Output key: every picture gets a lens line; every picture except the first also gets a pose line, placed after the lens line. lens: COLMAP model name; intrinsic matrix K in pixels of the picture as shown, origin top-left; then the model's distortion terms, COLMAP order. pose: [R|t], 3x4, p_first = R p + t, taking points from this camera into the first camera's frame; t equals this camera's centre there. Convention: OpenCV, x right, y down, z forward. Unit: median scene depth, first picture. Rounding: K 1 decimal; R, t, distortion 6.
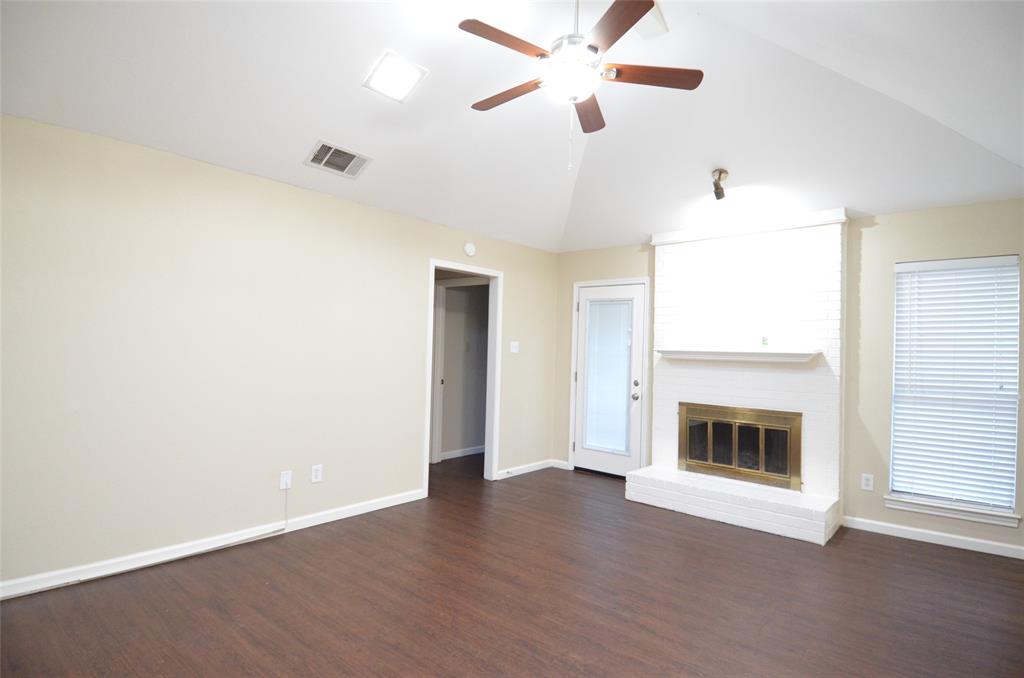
lens RADIAL K [[528.4, 0, 527.3], [0, 528.4, 338.2], [0, 0, 1]] dist [0.037773, -0.043961]
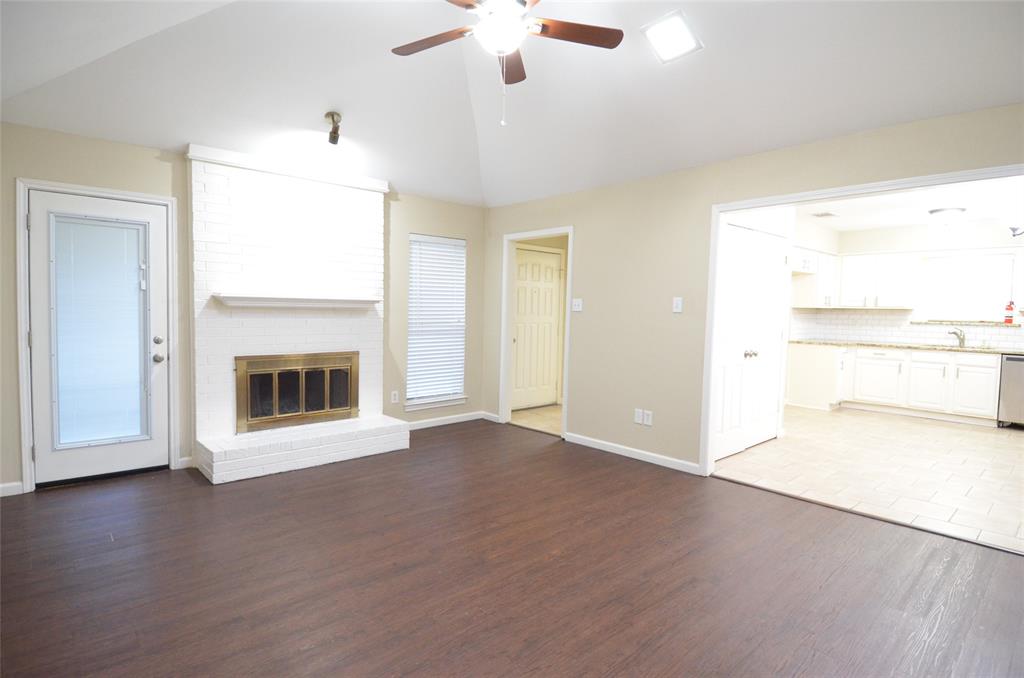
lens RADIAL K [[528.4, 0, 527.3], [0, 528.4, 338.2], [0, 0, 1]] dist [0.037773, -0.043961]
pose [[0.121687, -0.080957, 0.989261, -0.552594], [-0.039222, 0.995498, 0.086292, -0.002657], [-0.991793, -0.049302, 0.117964, 0.470260]]
